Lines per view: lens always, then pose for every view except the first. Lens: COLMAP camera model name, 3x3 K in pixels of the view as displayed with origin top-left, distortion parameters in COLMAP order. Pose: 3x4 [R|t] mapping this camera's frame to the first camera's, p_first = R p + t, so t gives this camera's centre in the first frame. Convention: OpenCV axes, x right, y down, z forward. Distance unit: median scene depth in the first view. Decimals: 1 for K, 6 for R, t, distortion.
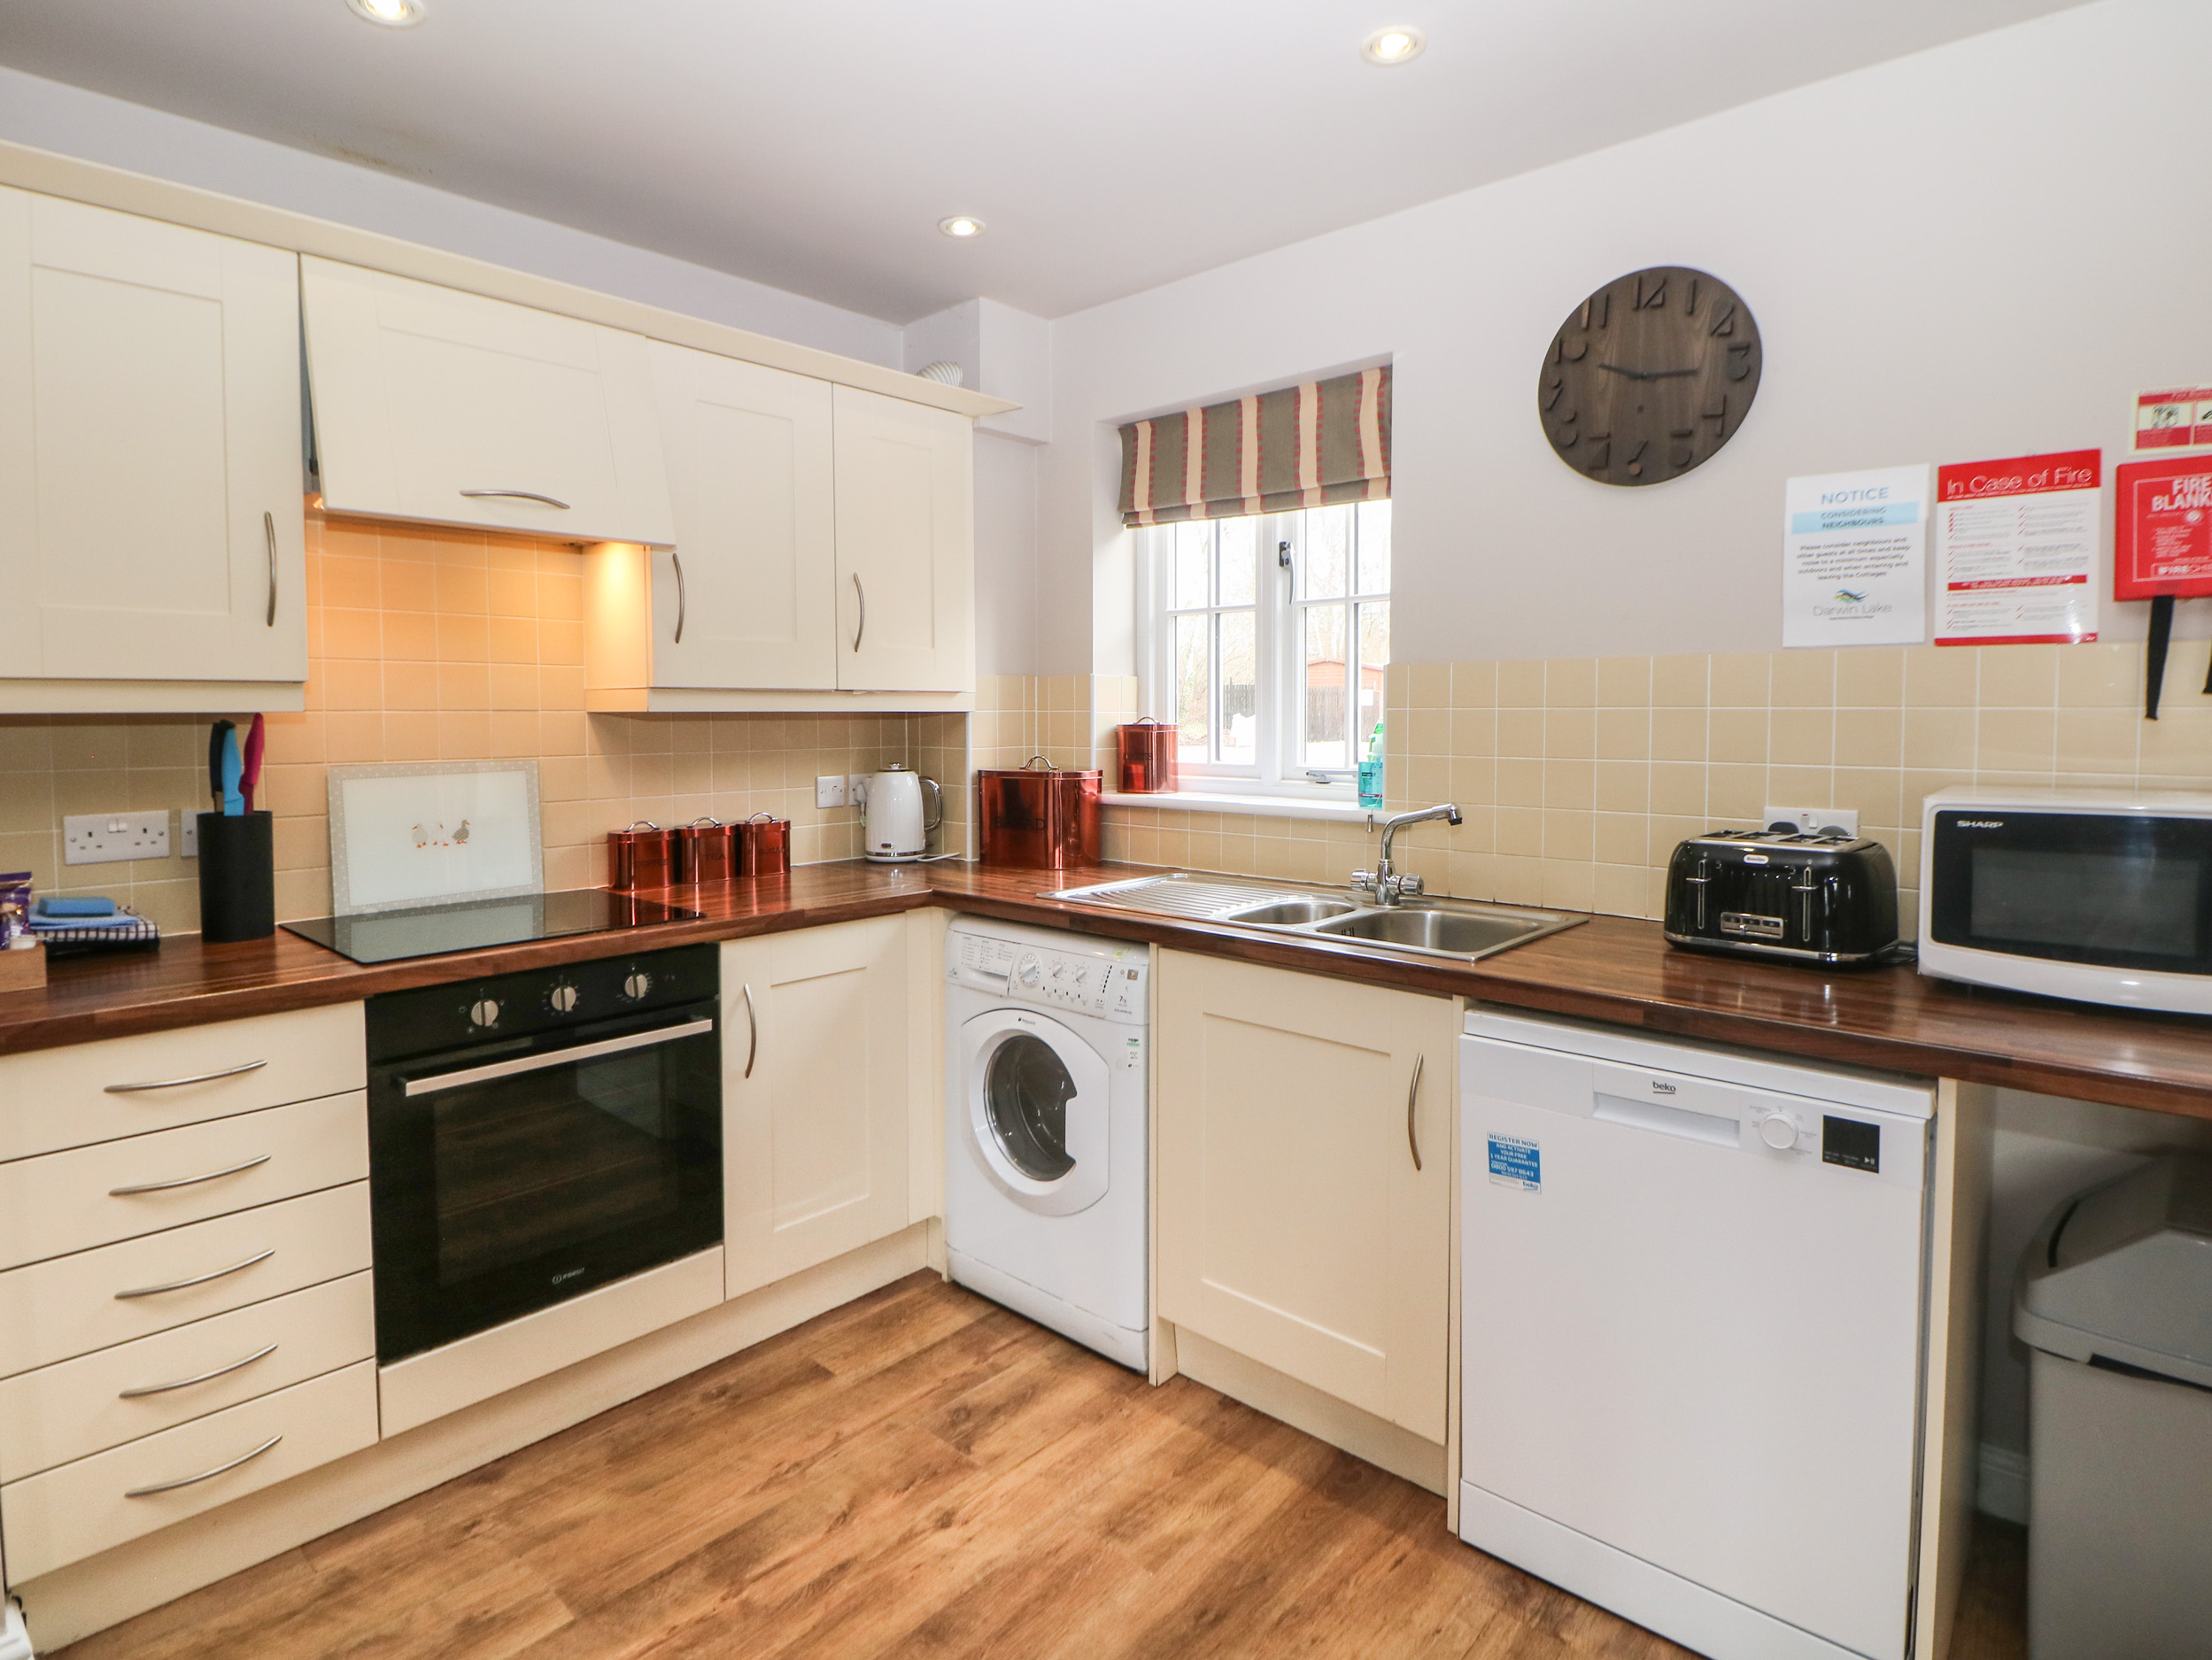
lens RADIAL K [[1138.1, 0, 1112.2], [0, 1138.1, 753.8], [0, 0, 1]] dist [-0.003569, -0.012403]
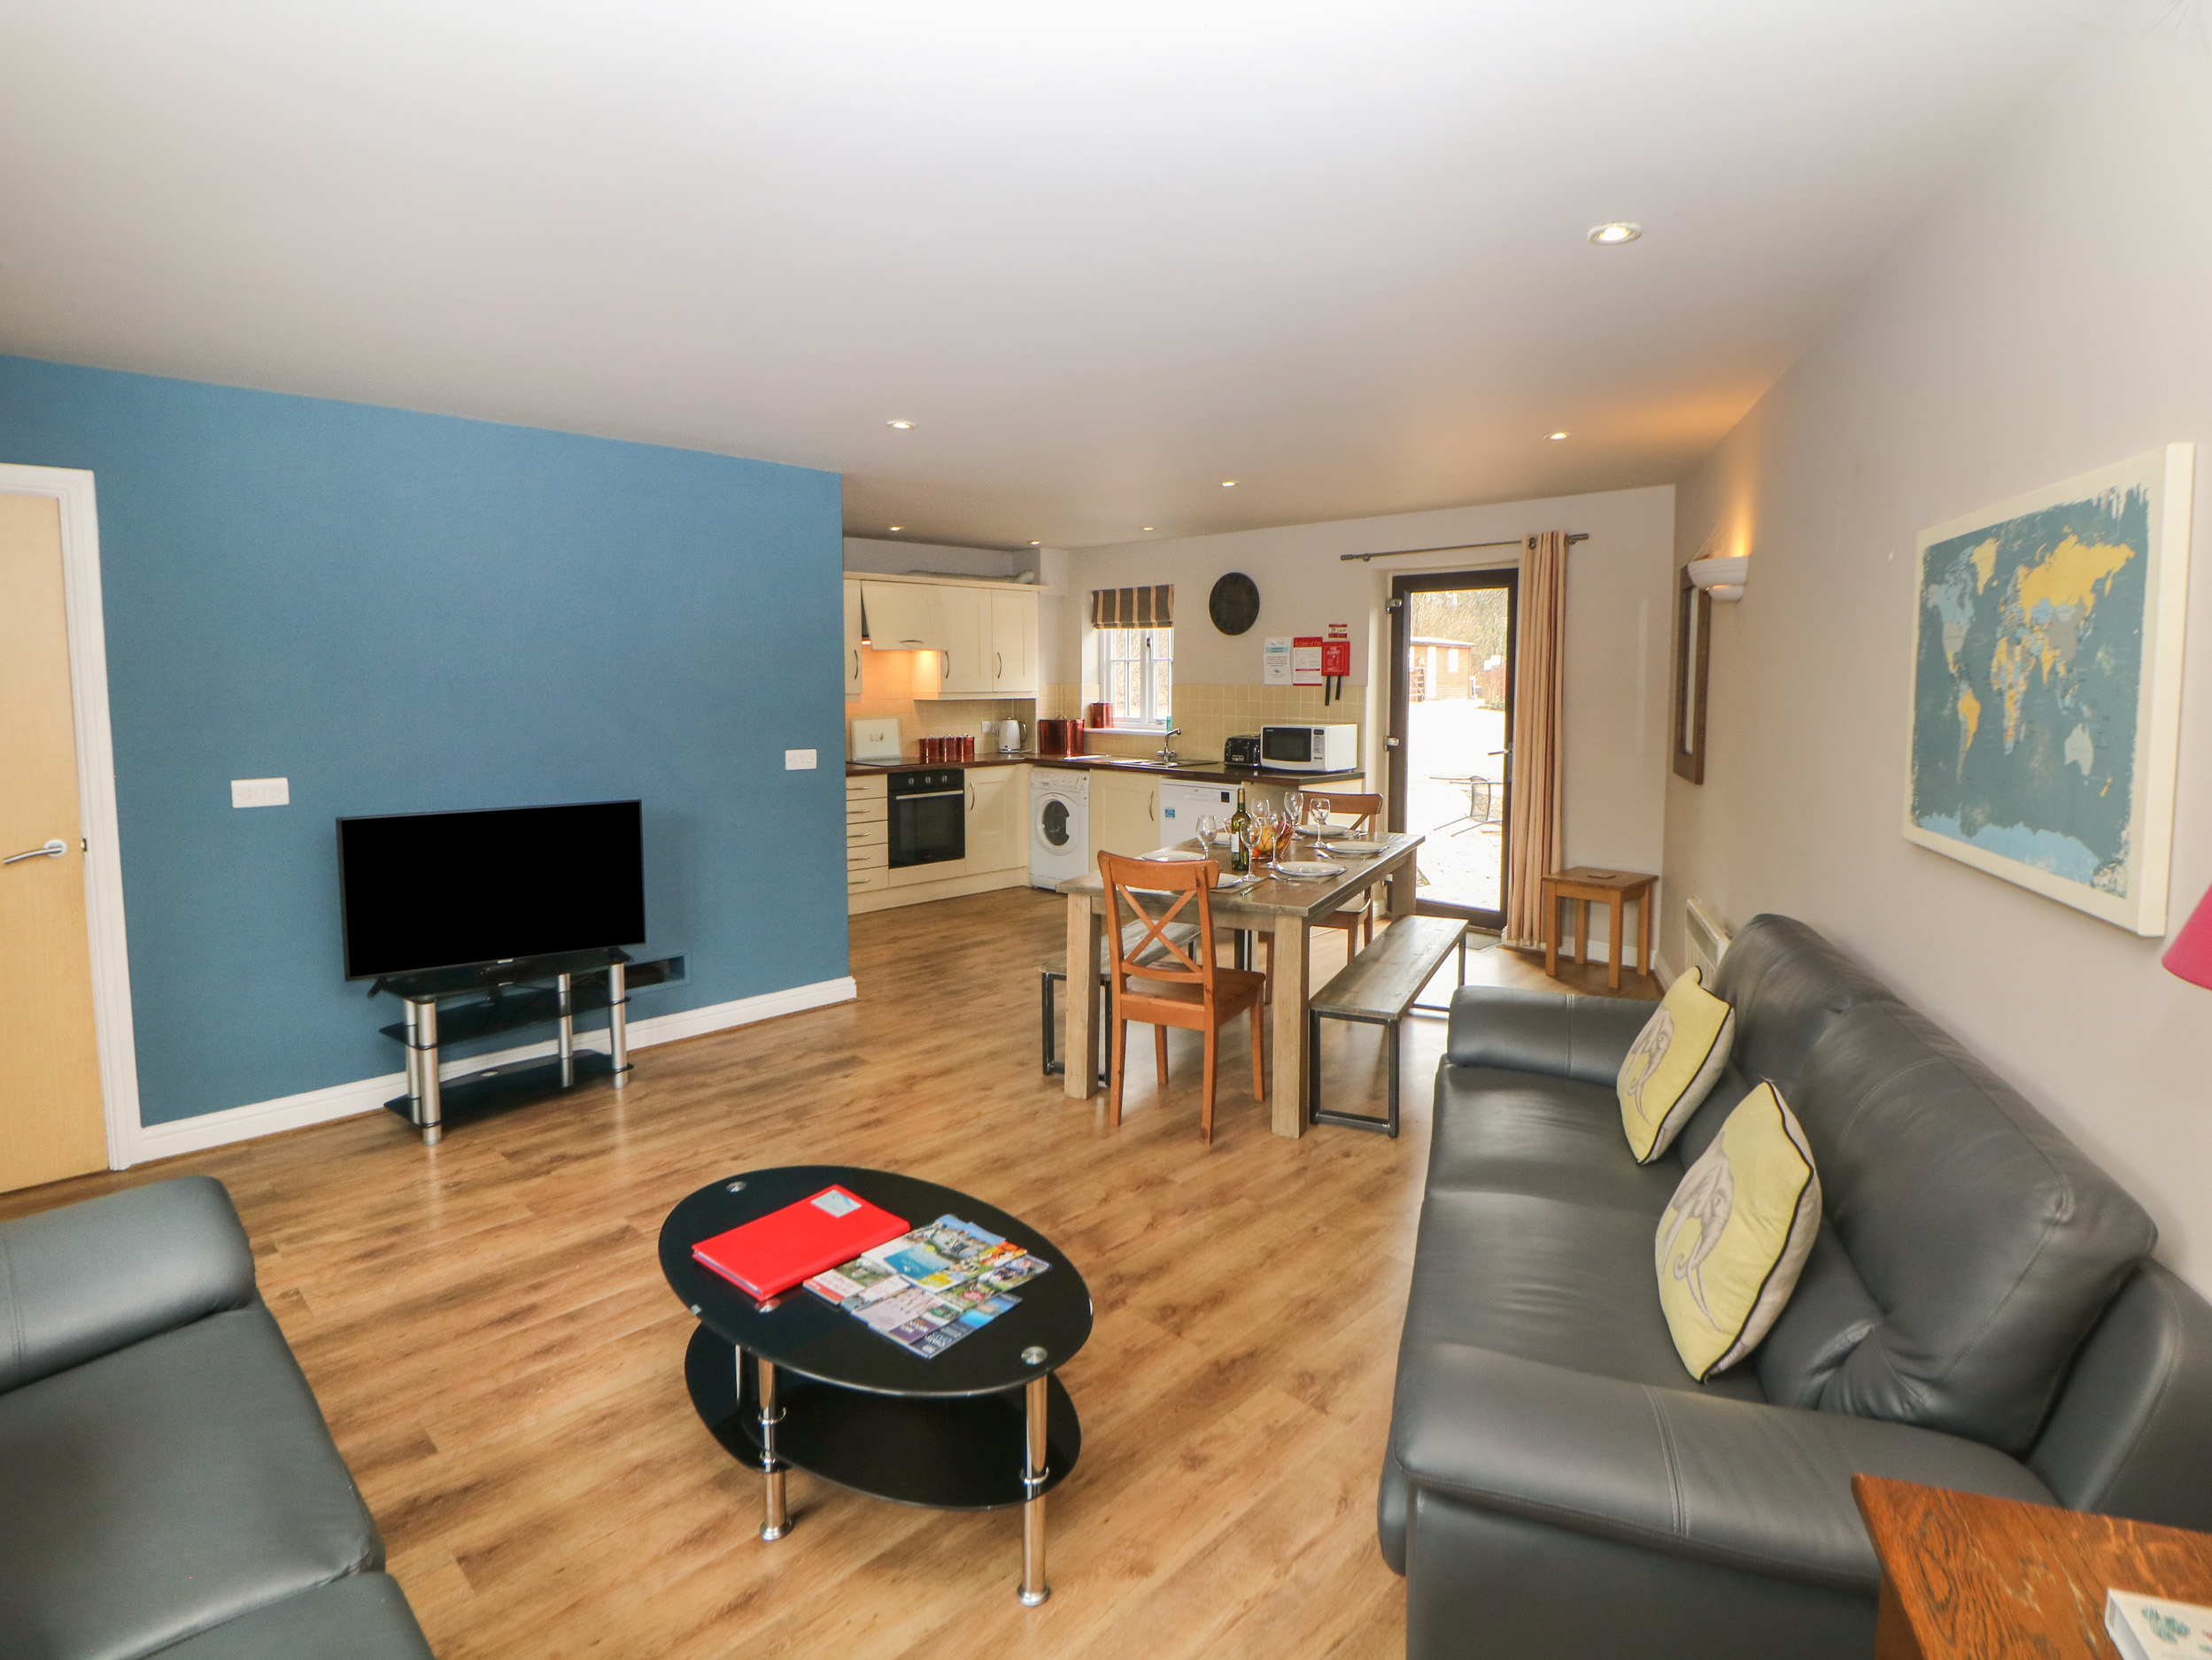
lens RADIAL K [[1138.1, 0, 1112.2], [0, 1138.1, 753.8], [0, 0, 1]] dist [-0.003569, -0.012403]
pose [[0.998602, 0.004980, -0.052623, 0.220941], [-0.003275, 0.999468, 0.032442, 0.008306], [0.052757, -0.032224, 0.998087, -1.895488]]
